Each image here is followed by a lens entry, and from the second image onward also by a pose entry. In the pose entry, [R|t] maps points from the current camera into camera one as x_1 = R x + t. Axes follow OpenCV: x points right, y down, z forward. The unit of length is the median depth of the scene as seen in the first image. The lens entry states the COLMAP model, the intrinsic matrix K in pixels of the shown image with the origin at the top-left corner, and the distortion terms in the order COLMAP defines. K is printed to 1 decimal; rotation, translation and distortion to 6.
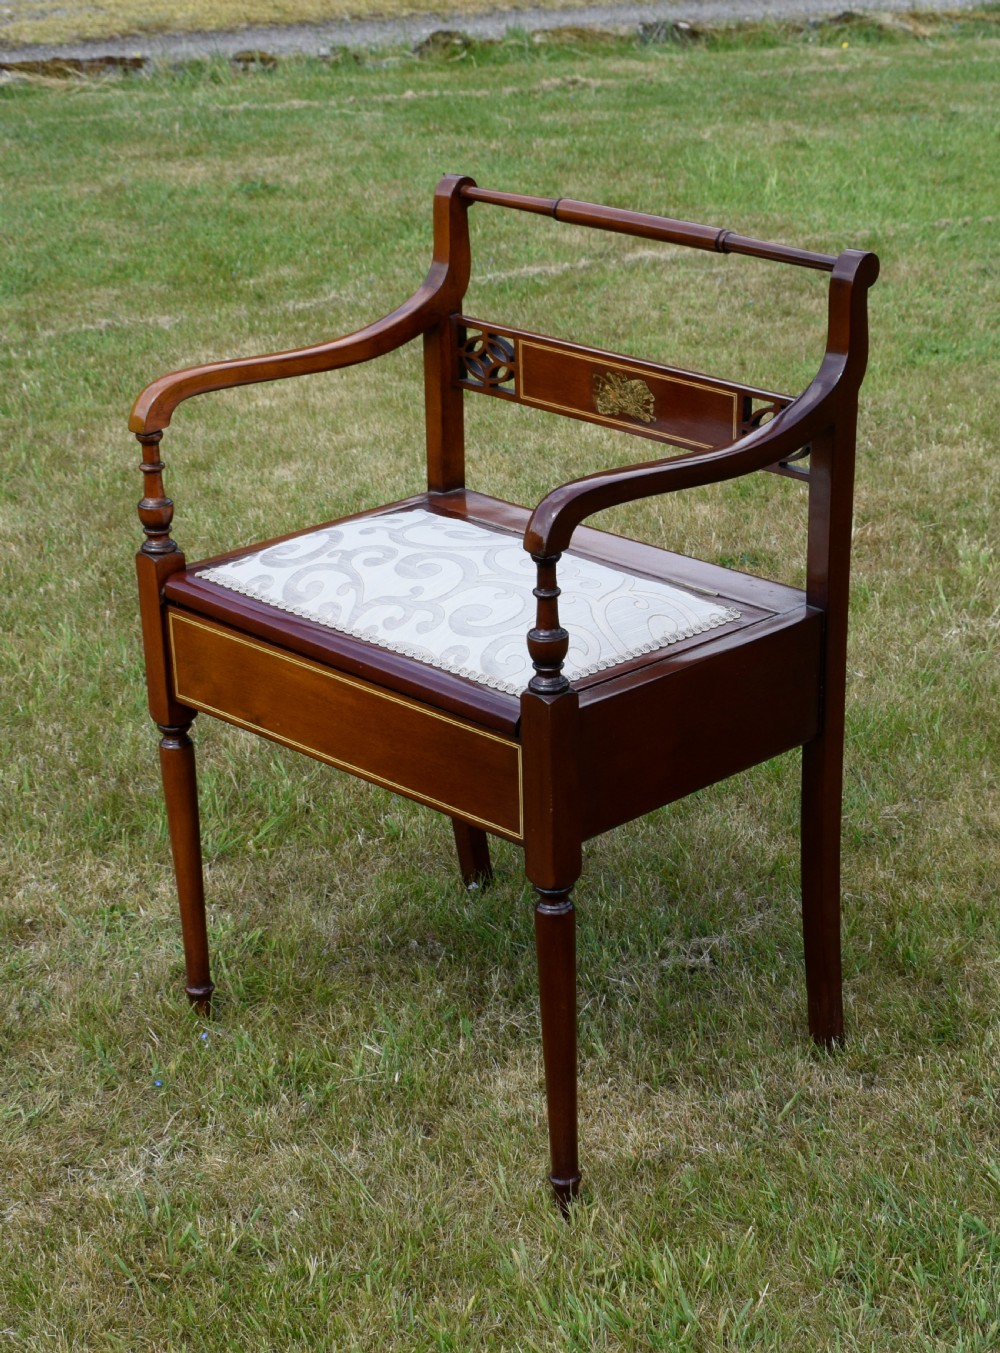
lens RADIAL K [[2659.5, 0, 526.7], [0, 2659.5, 731.5], [0, 0, 1]] dist [-0.031679, -0.044888]
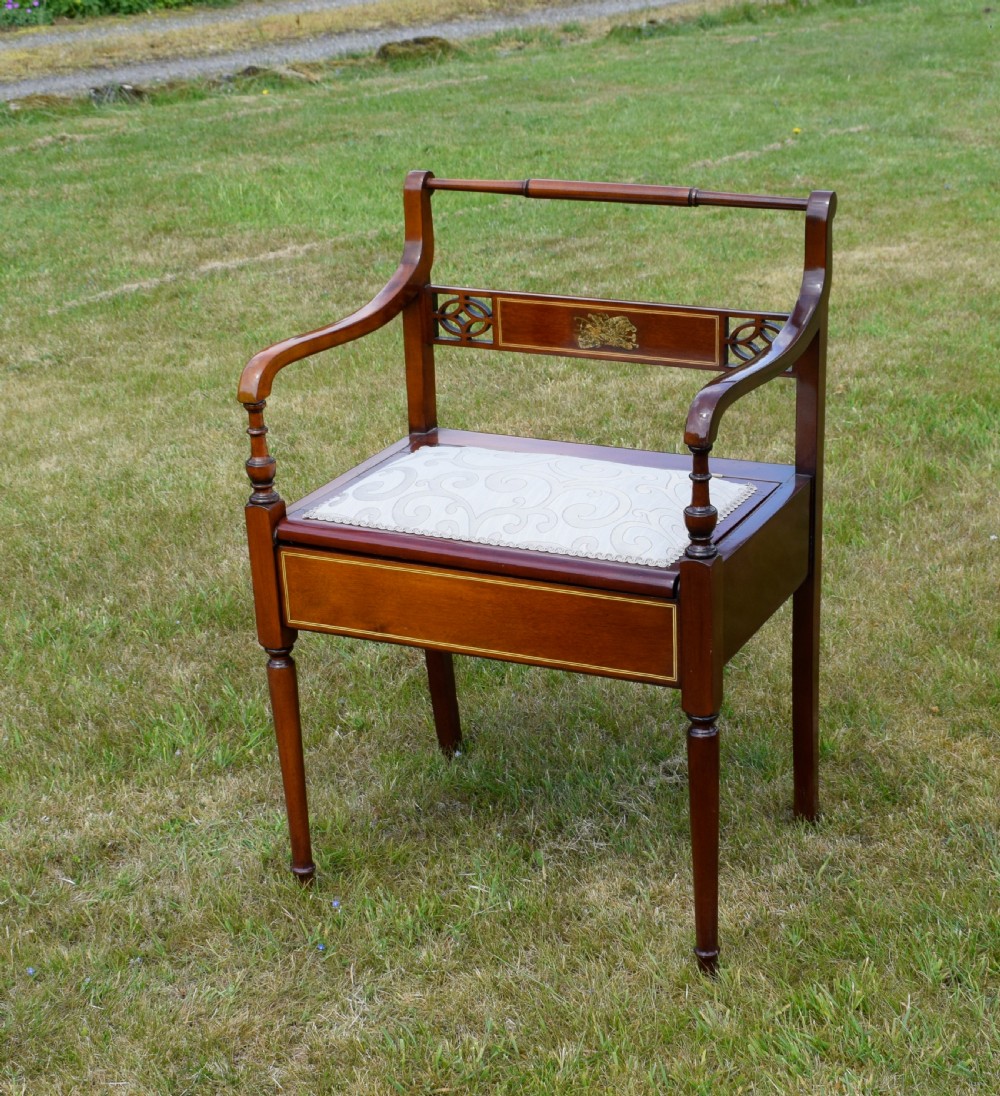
lens RADIAL K [[2164.2, 0, 476.4], [0, 2164.2, 634.1], [0, 0, 1]] dist [-0.020119, -0.083993]
pose [[0.946002, -0.146224, 0.289308, -0.316214], [0.150937, 0.988525, 0.006083, -0.001031], [-0.286878, 0.037913, 0.957217, 0.049082]]
